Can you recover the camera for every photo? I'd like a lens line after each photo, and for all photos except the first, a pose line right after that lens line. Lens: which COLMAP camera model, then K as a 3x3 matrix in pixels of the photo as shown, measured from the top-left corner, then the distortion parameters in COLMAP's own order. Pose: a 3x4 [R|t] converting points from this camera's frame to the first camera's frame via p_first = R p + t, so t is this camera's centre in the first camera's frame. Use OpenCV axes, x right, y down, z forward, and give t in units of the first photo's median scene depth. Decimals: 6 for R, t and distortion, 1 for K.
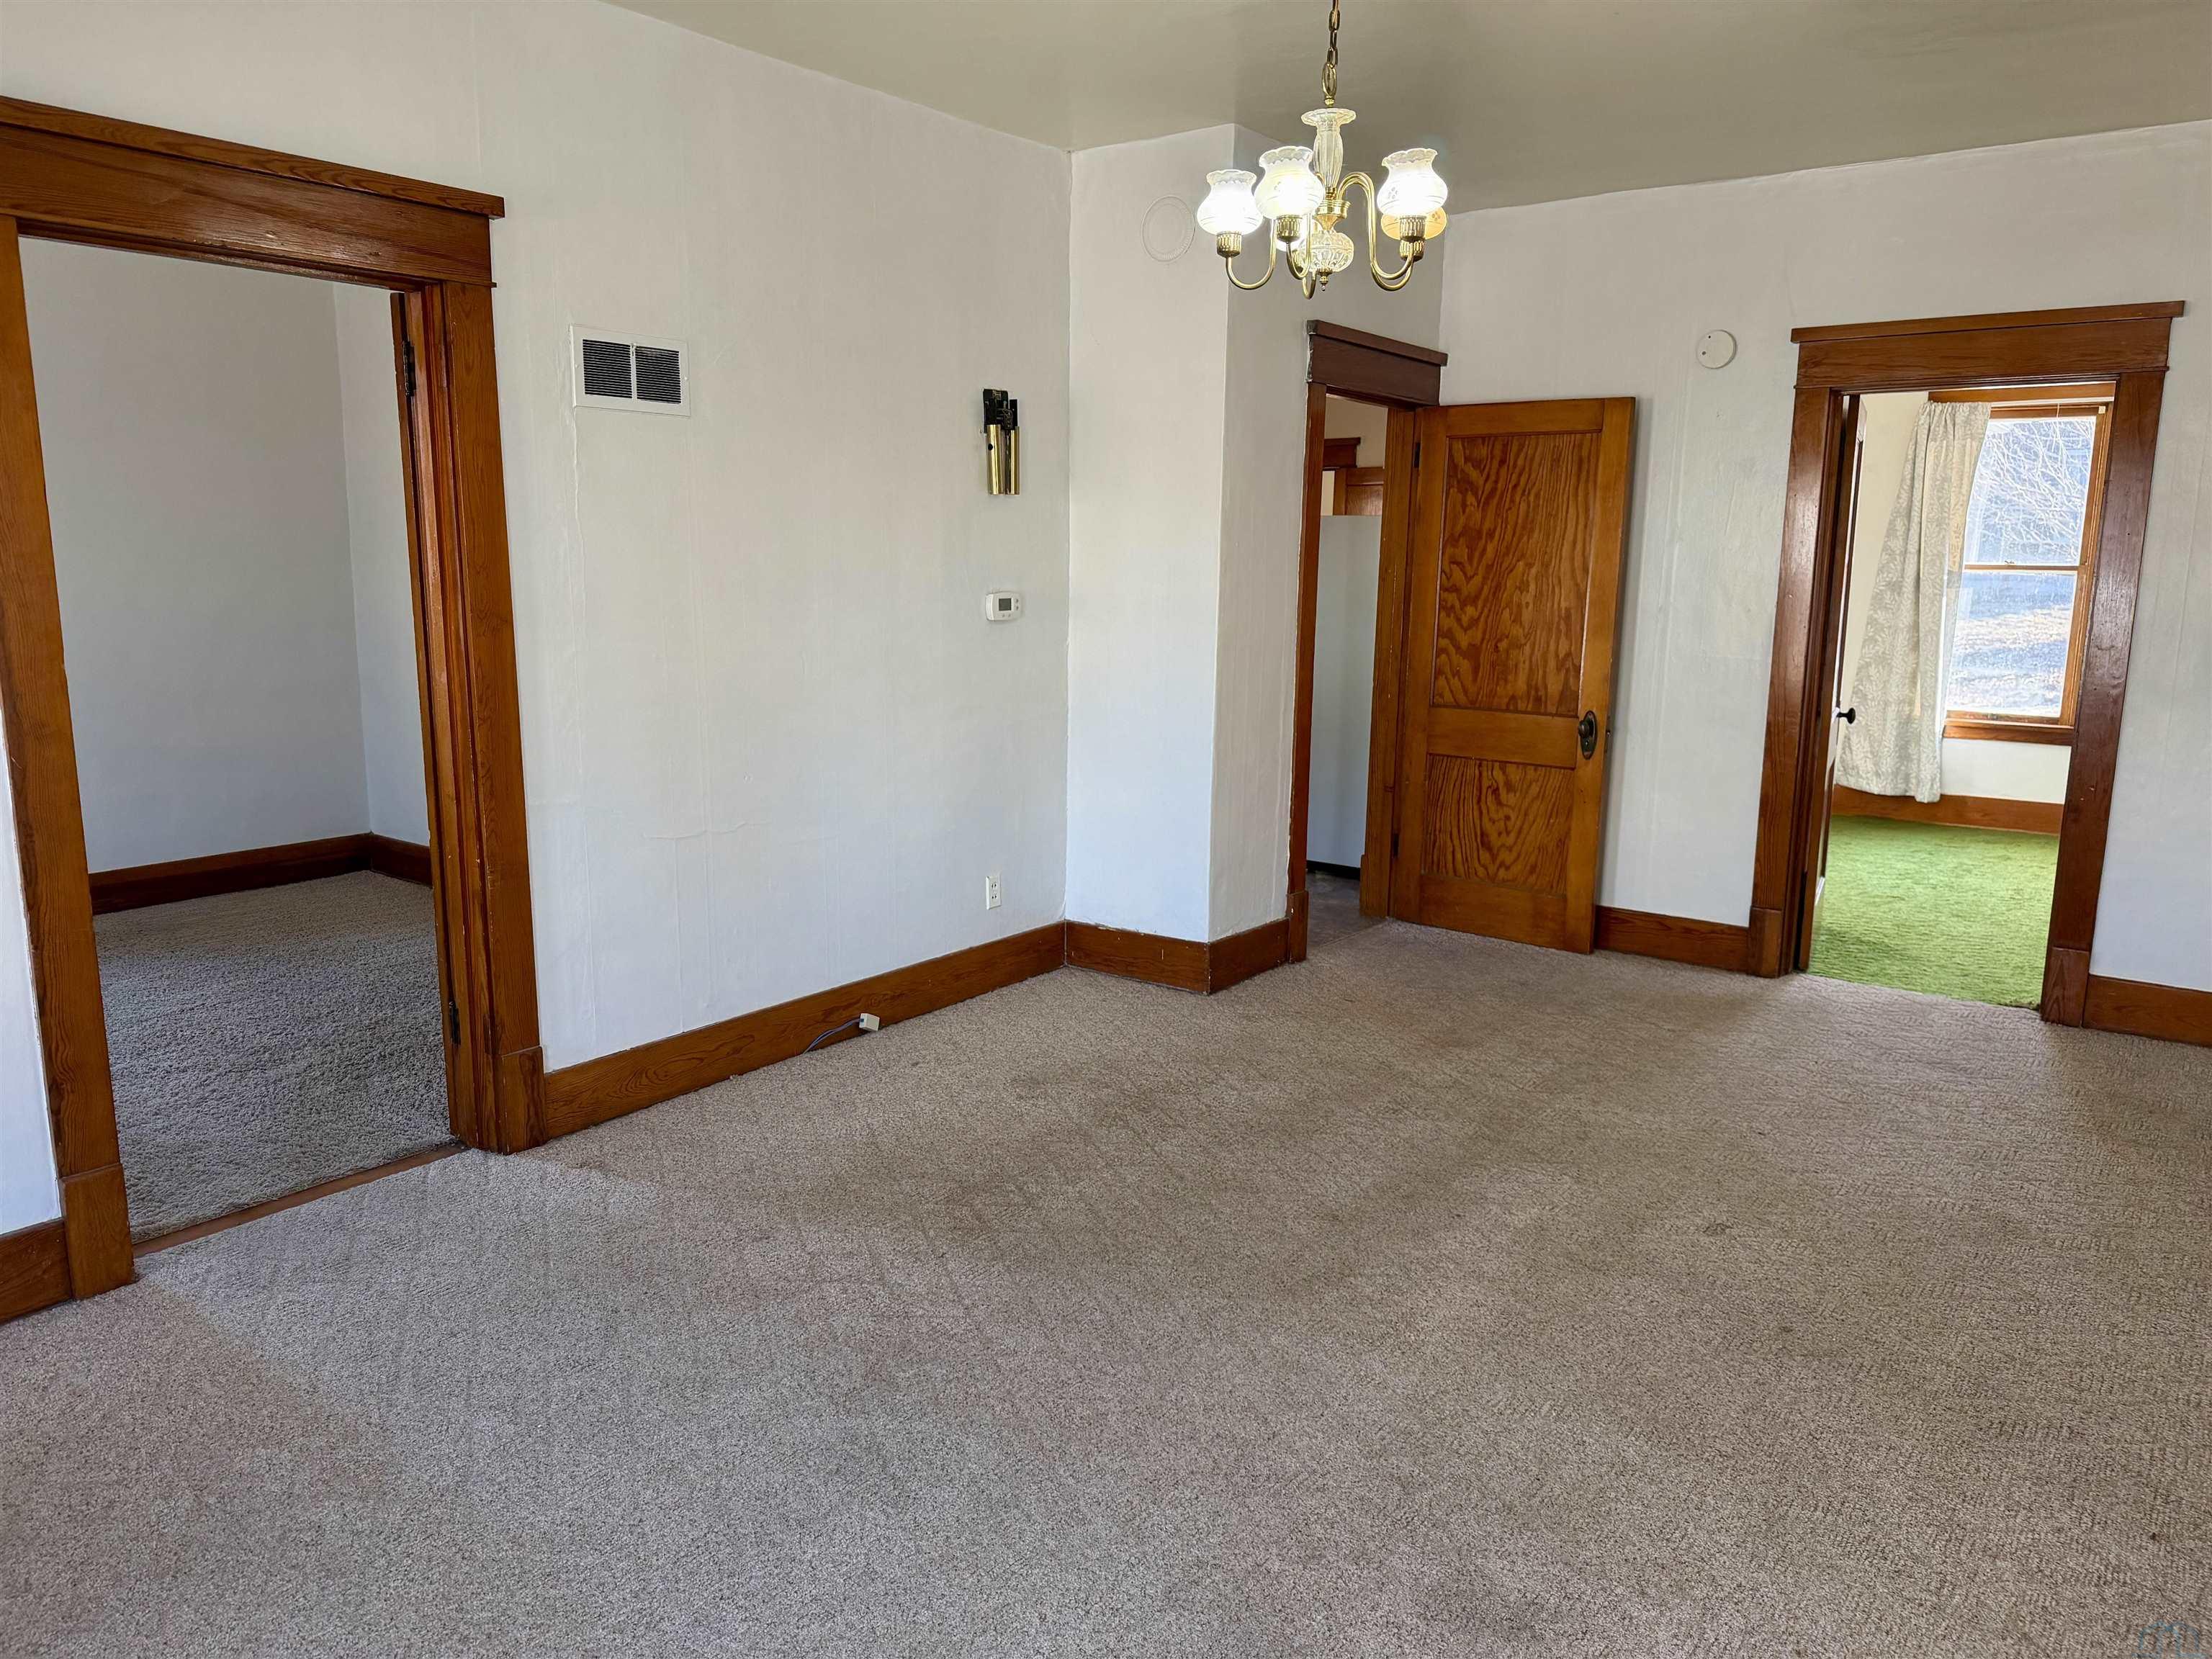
lens RADIAL K [[1551.4, 0, 1113.3], [0, 1551.4, 837.6], [0, 0, 1]] dist [0.131943, -0.271062]
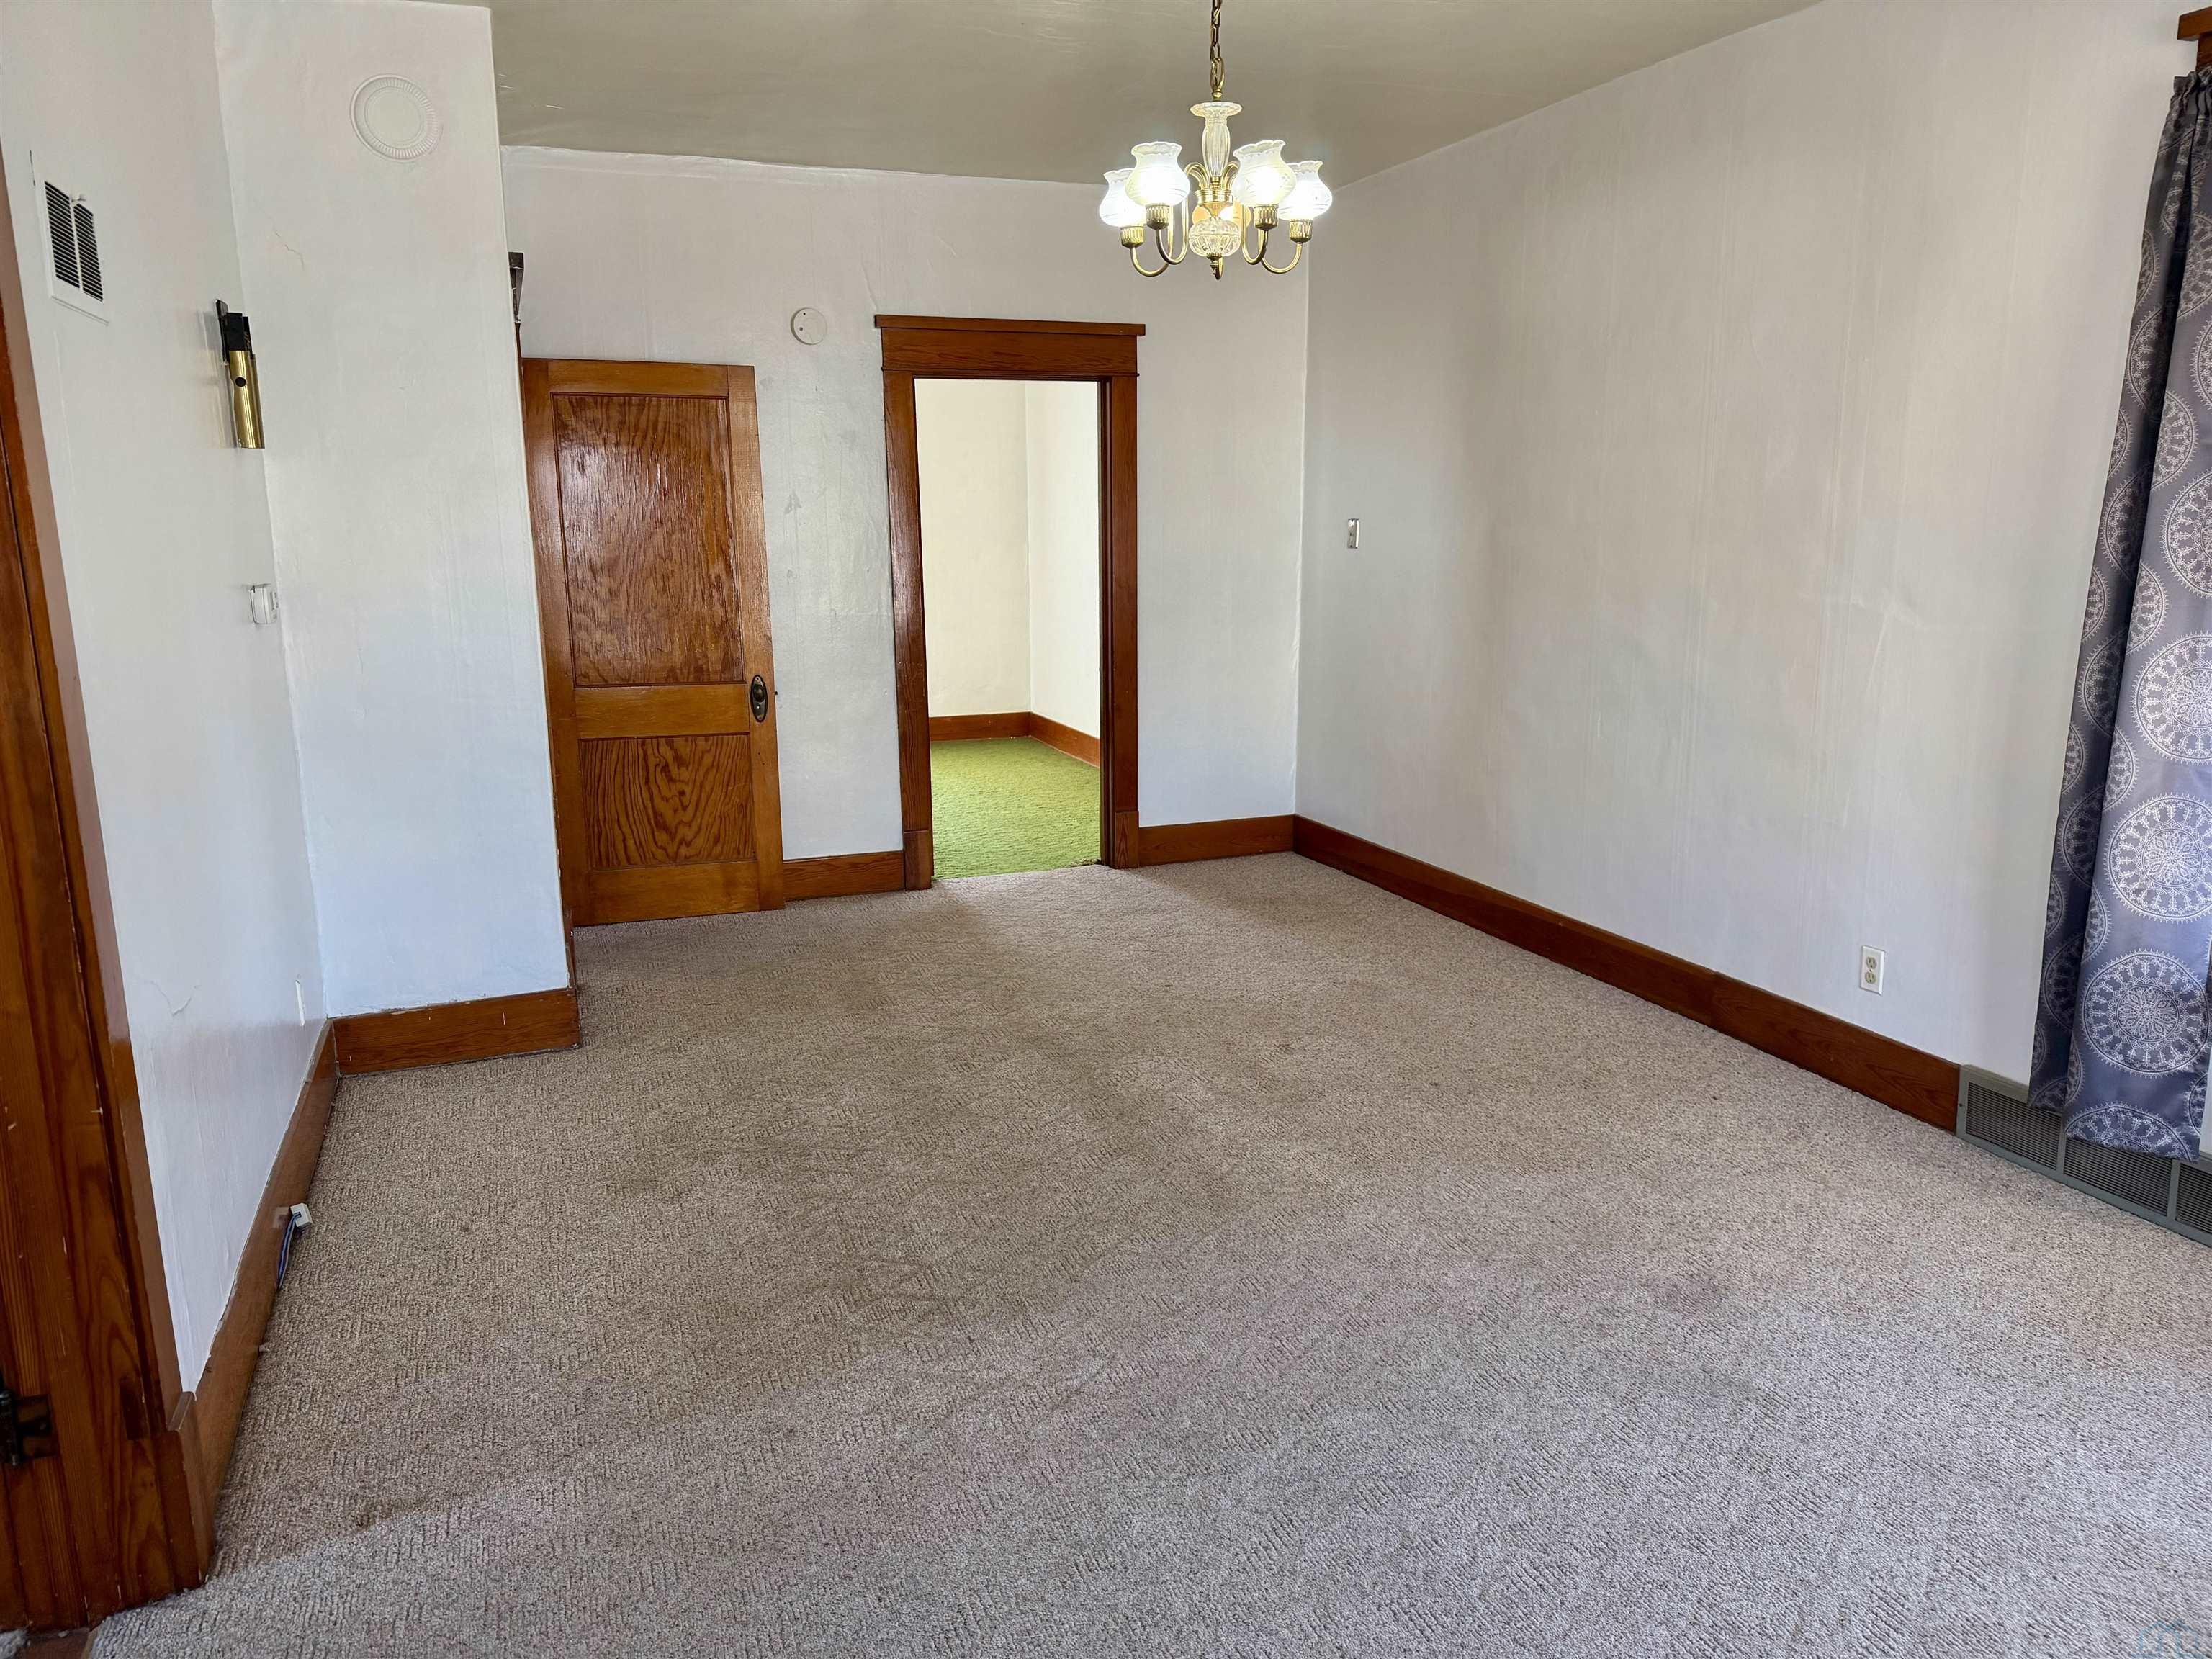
lens RADIAL K [[1551.4, 0, 1113.3], [0, 1551.4, 837.6], [0, 0, 1]] dist [0.131943, -0.271062]
pose [[0.515586, -0.189866, 0.835537, -0.477225], [0.169039, 0.978515, 0.118048, -0.061471], [-0.839998, 0.080374, 0.536603, 0.282958]]
